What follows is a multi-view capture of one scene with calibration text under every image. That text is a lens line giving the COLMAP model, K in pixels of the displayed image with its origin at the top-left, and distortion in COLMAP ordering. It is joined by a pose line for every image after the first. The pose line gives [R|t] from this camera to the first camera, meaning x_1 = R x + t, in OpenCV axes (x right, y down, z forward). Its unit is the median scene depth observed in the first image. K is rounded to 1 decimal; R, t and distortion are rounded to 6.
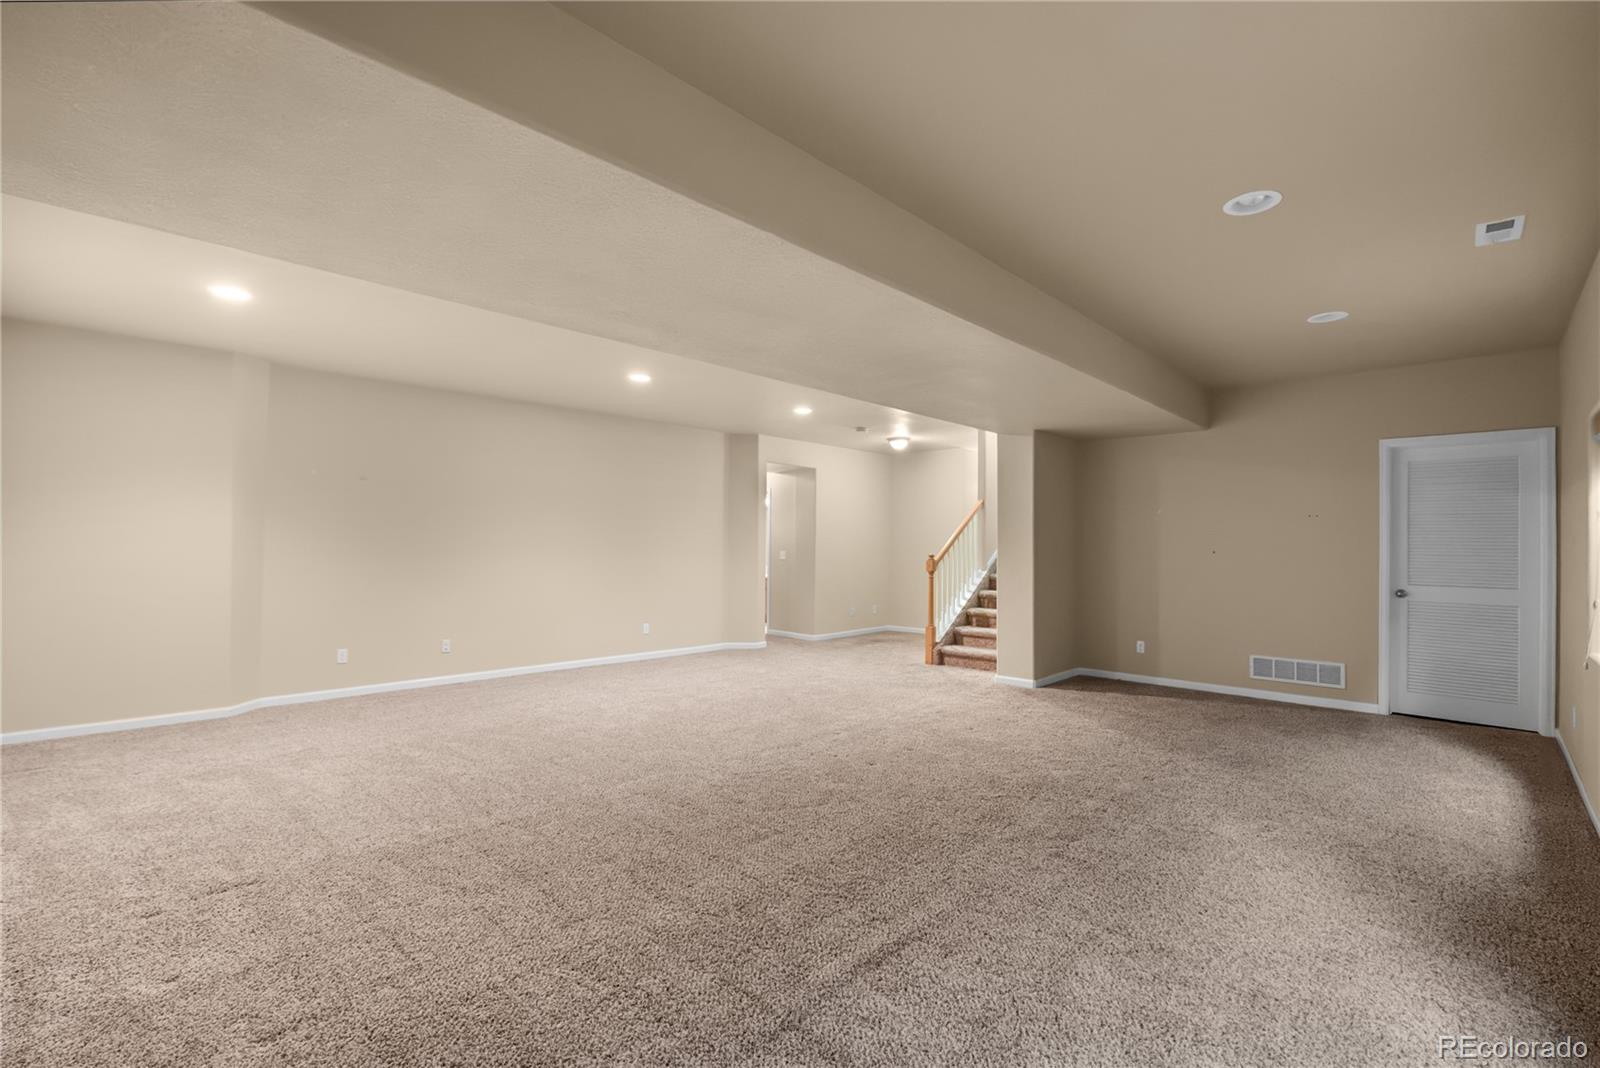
lens RADIAL K [[707.0, 0, 798.0], [0, 707.0, 538.8], [0, 0, 1]] dist [-0.009861, -0.000494]
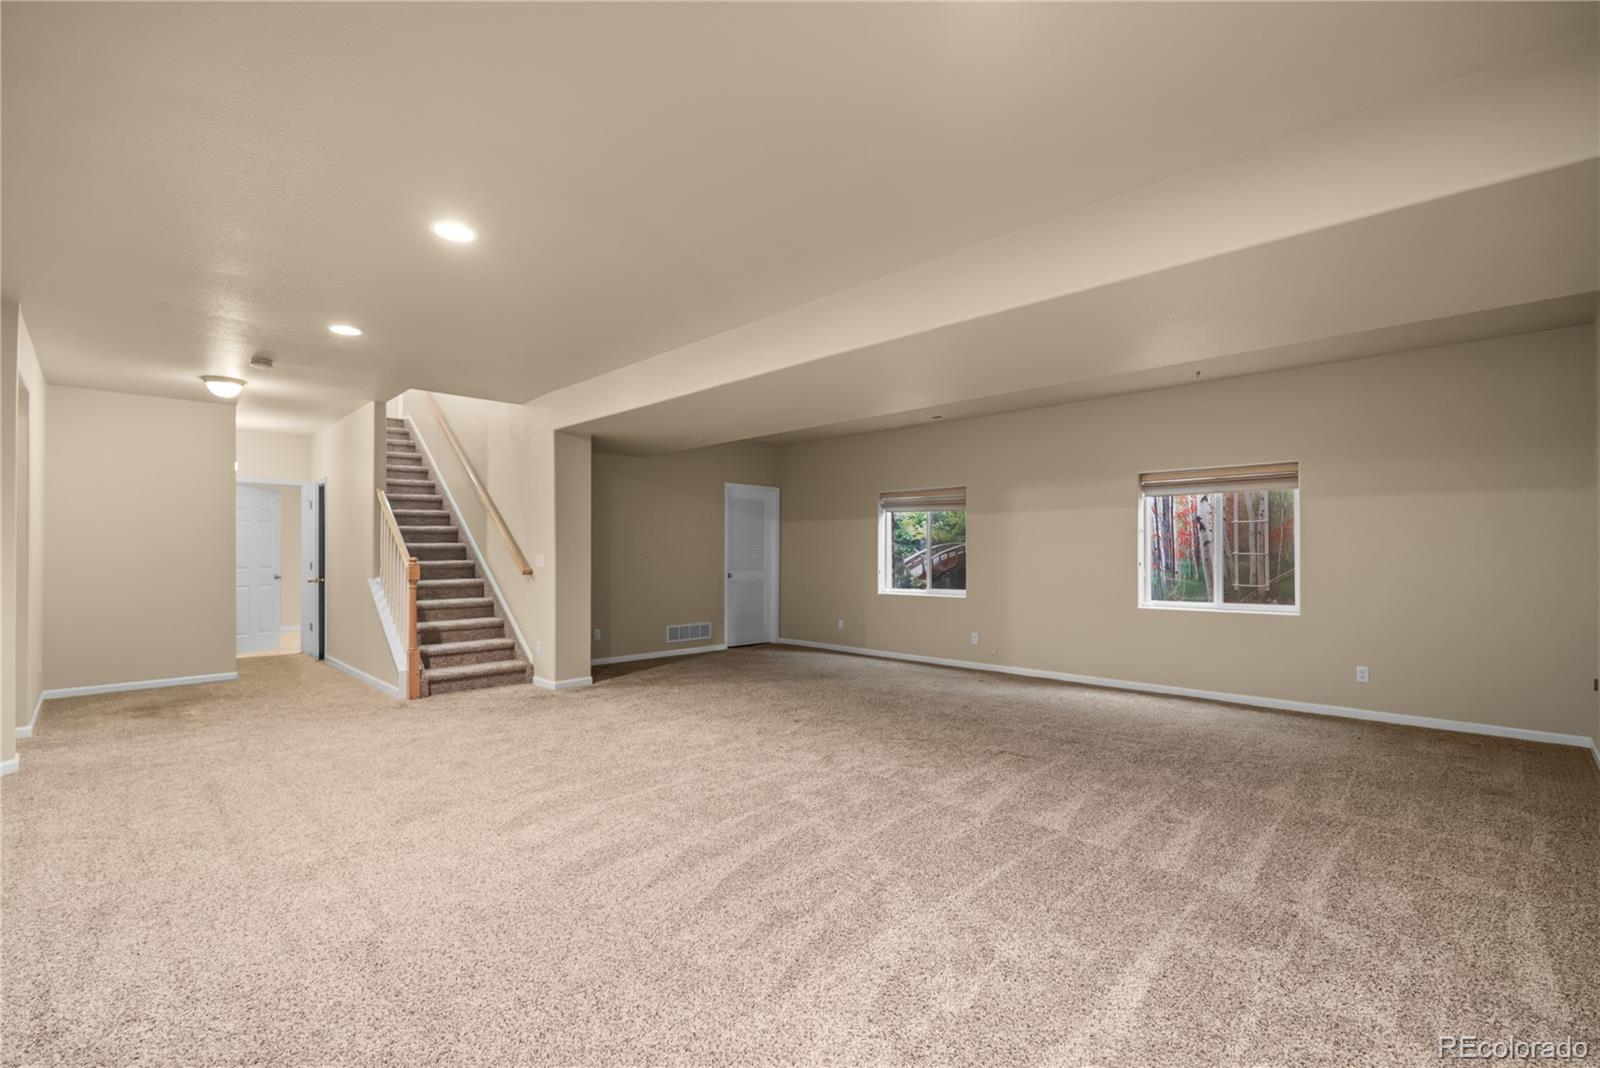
lens RADIAL K [[707.0, 0, 798.0], [0, 707.0, 542.8], [0, 0, 1]] dist [-0.009861, -0.000494]
pose [[0.023266, 0.012505, 0.999651, -0.670881], [-0.002023, 0.999920, -0.012462, 0.016701], [-0.999727, -0.001732, 0.023290, 0.645522]]
